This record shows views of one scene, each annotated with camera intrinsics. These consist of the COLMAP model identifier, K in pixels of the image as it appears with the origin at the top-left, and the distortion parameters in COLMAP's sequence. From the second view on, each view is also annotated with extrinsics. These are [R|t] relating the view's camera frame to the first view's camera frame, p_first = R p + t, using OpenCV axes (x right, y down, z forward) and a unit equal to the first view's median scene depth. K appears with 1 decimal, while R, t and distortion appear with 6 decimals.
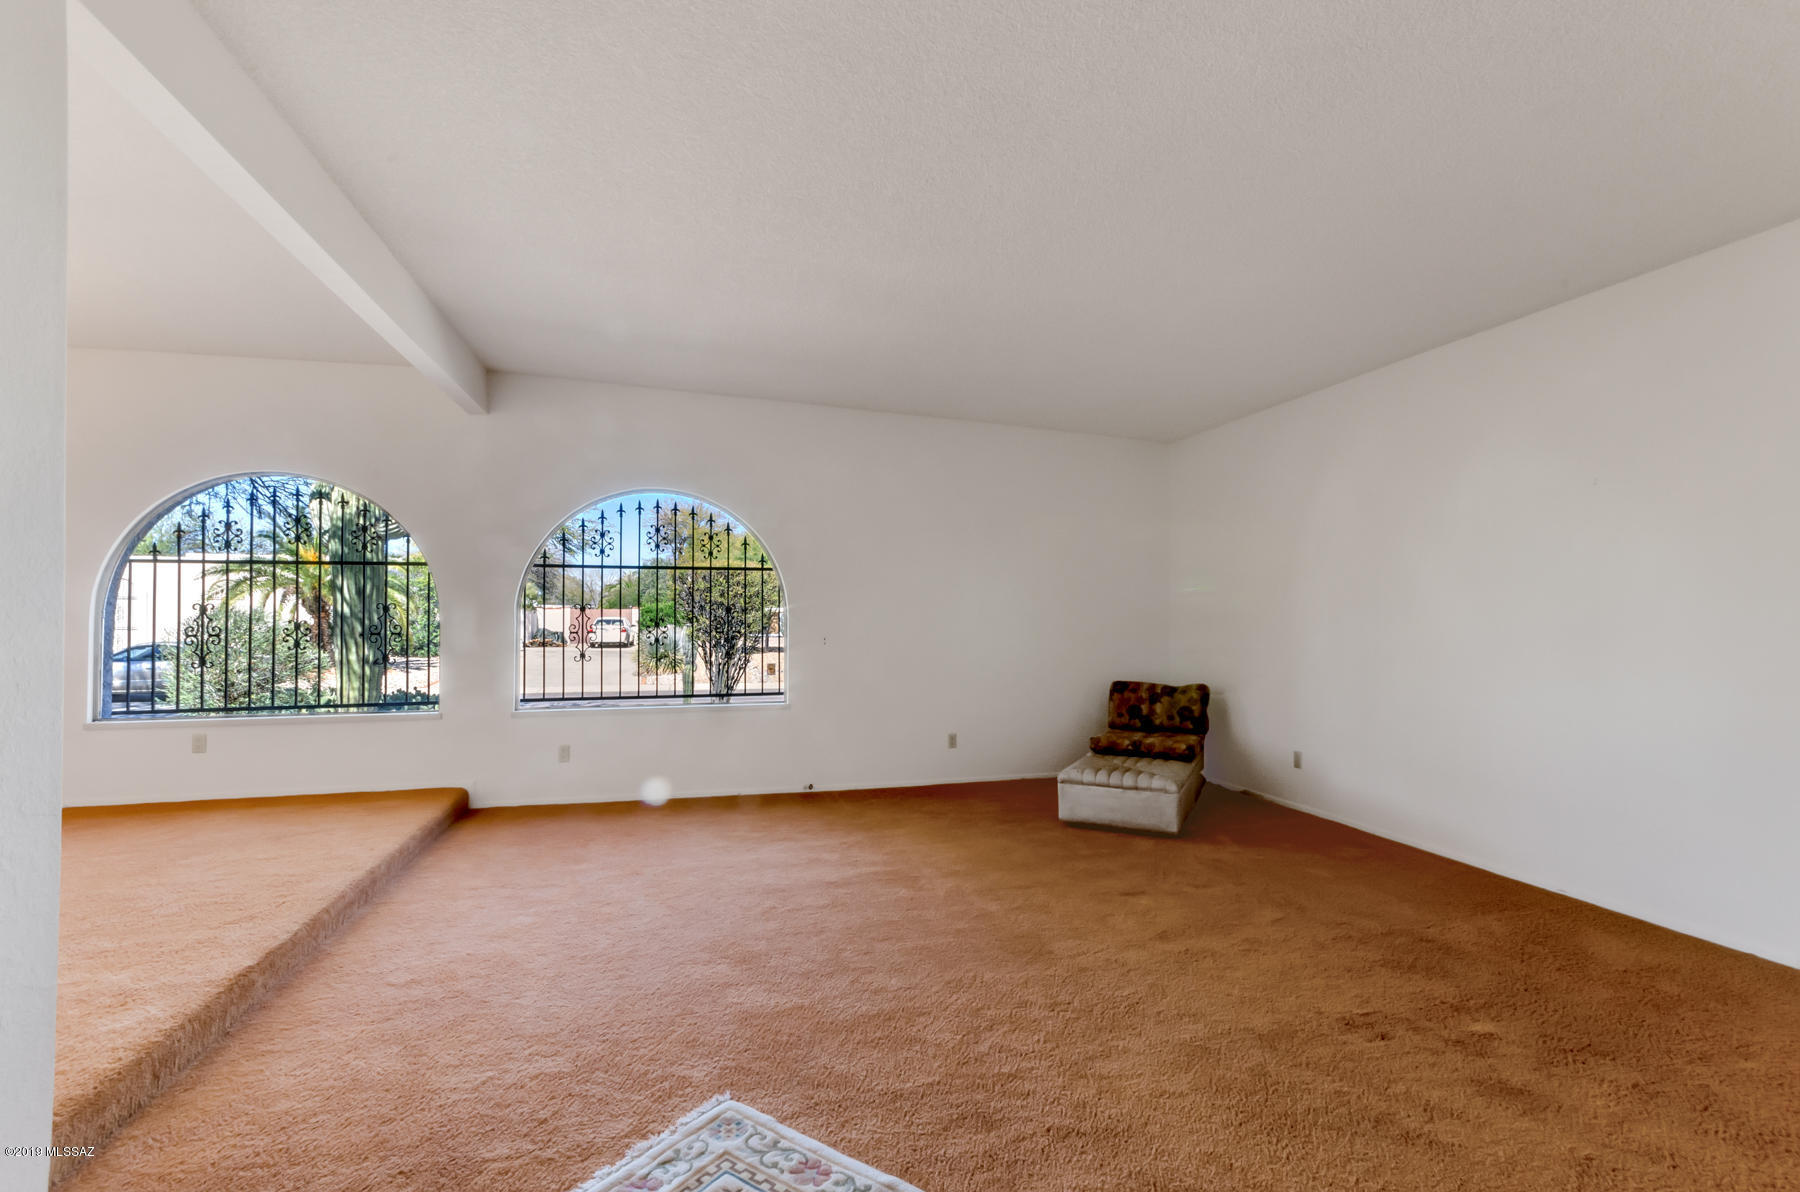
lens RADIAL K [[798.7, 0, 909.4], [0, 798.7, 609.9], [0, 0, 1]] dist [-0.000471, 0.000096]
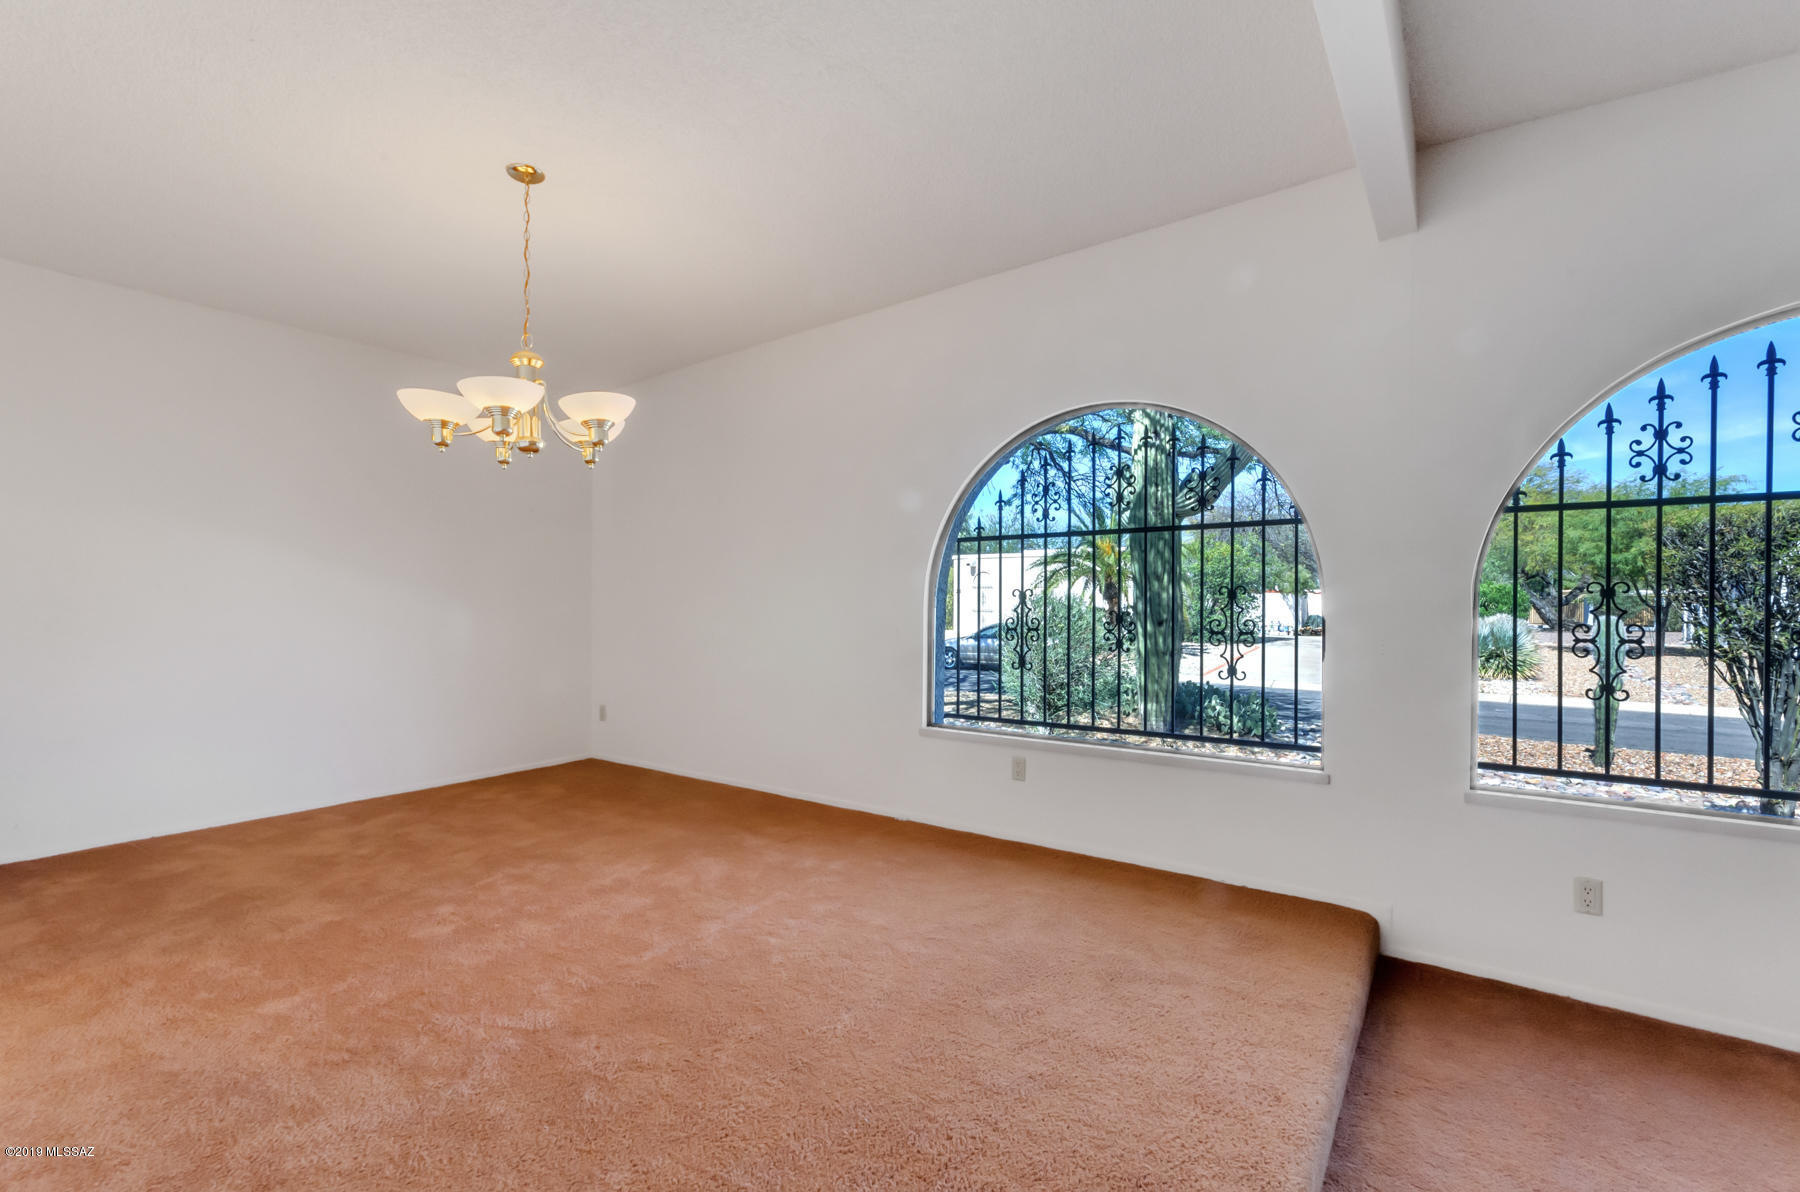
lens RADIAL K [[798.7, 0, 909.4], [0, 798.7, 609.9], [0, 0, 1]] dist [-0.000471, 0.000096]
pose [[0.639562, 0.008496, -0.768692, -0.304821], [0.006203, 0.999849, 0.016211, -0.000728], [0.768714, -0.015136, 0.639413, 0.357360]]
